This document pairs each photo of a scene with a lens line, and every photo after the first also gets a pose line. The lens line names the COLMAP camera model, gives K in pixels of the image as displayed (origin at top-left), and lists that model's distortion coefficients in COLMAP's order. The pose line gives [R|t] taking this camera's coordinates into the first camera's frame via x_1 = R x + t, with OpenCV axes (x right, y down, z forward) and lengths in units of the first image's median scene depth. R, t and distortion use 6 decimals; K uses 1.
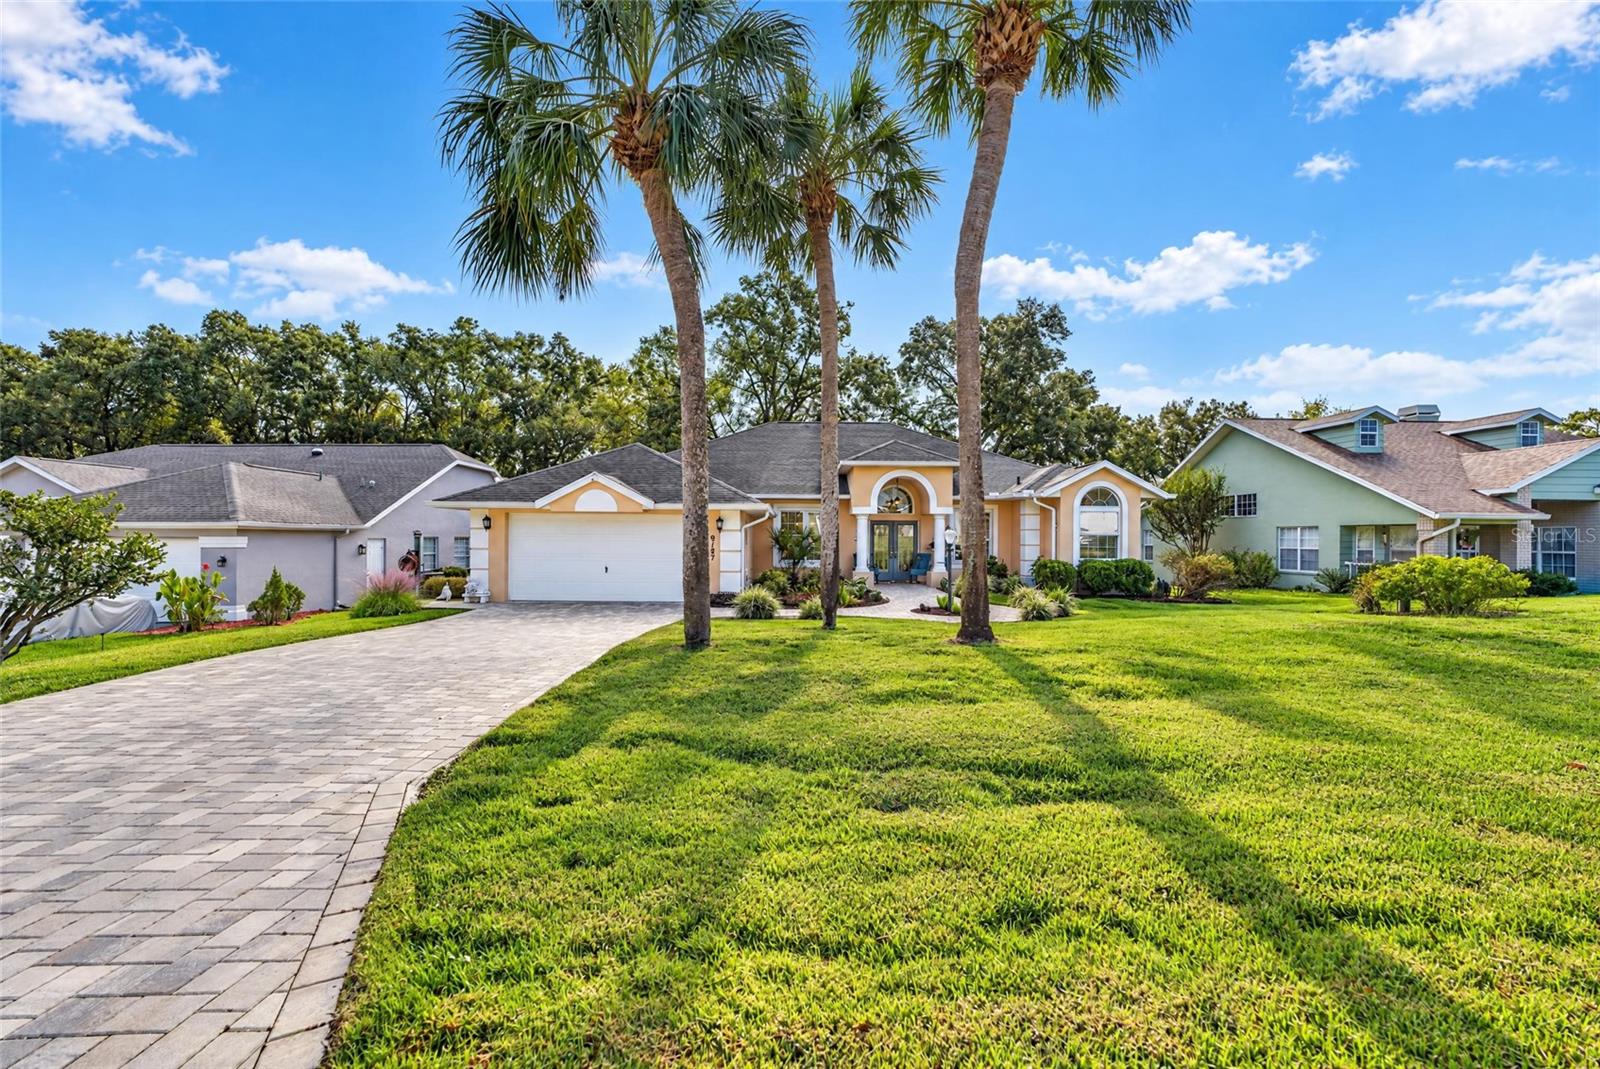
lens RADIAL K [[621.8, 0, 790.1], [0, 621.8, 536.3], [0, 0, 1]] dist [-0.044046, 0.011389]
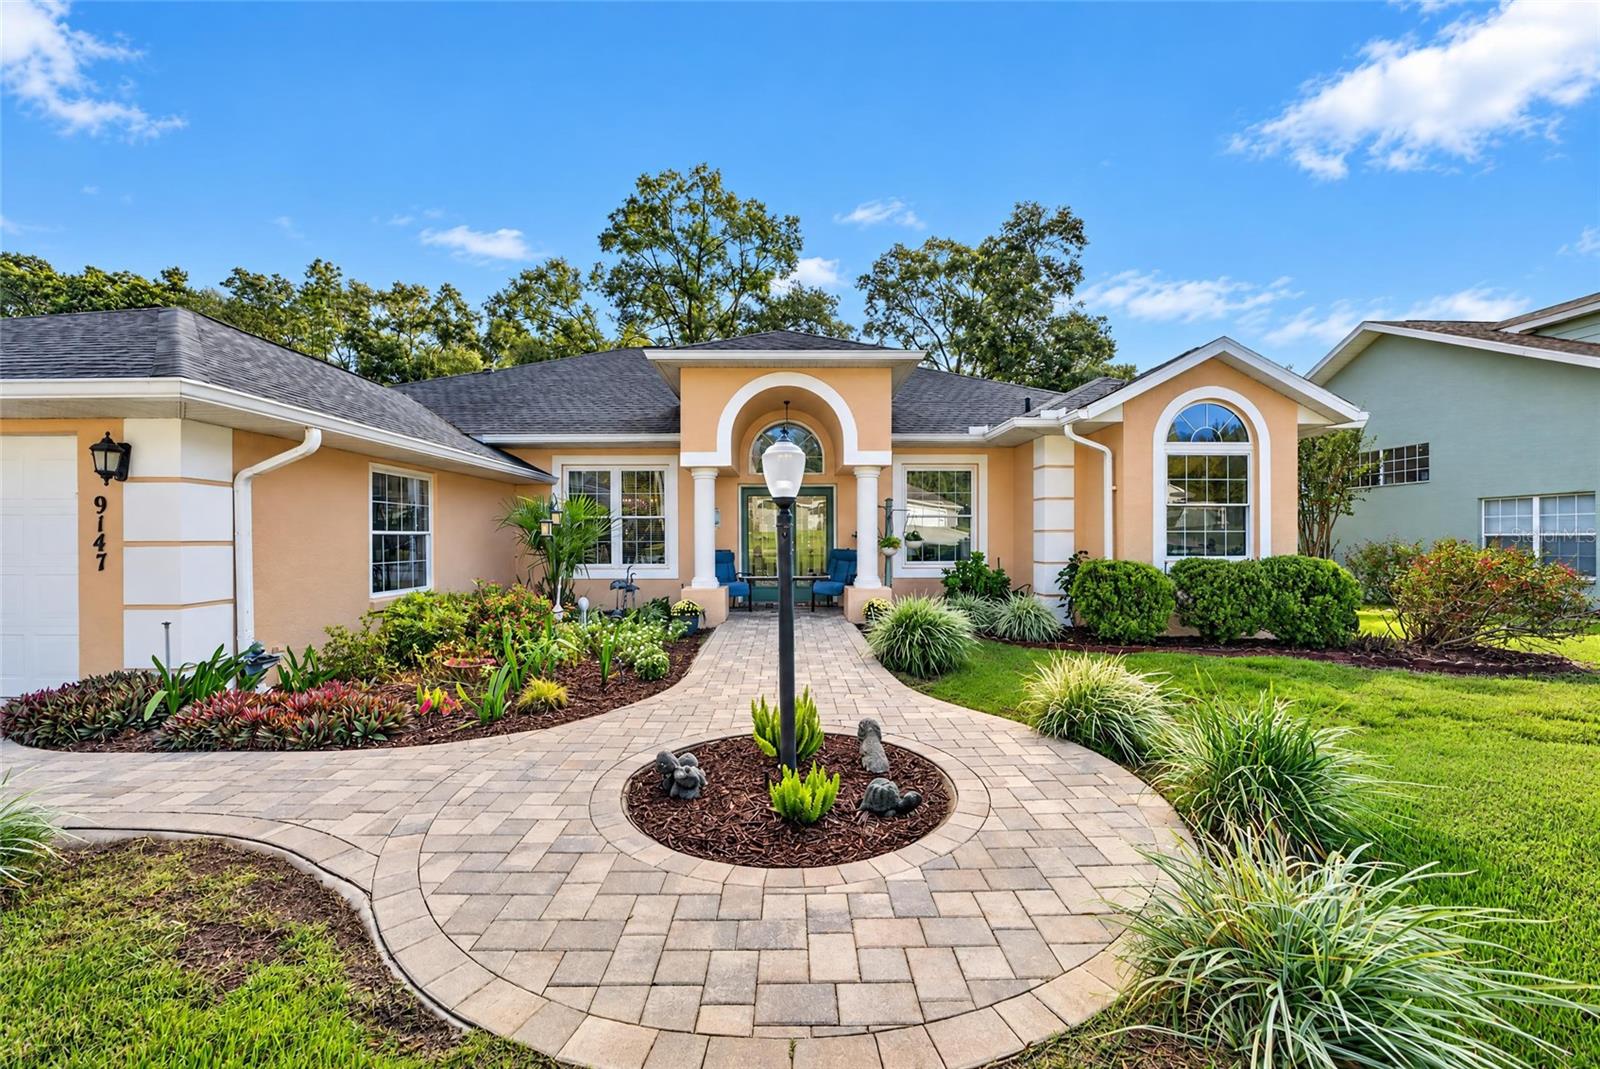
lens RADIAL K [[621.8, 0, 790.1], [0, 621.8, 536.3], [0, 0, 1]] dist [-0.044046, 0.011389]
pose [[0.999911, -0.008805, 0.010063, 0.162182], [0.008815, 0.999961, -0.001019, 0.016032], [-0.010054, 0.001108, 0.999949, 0.477225]]
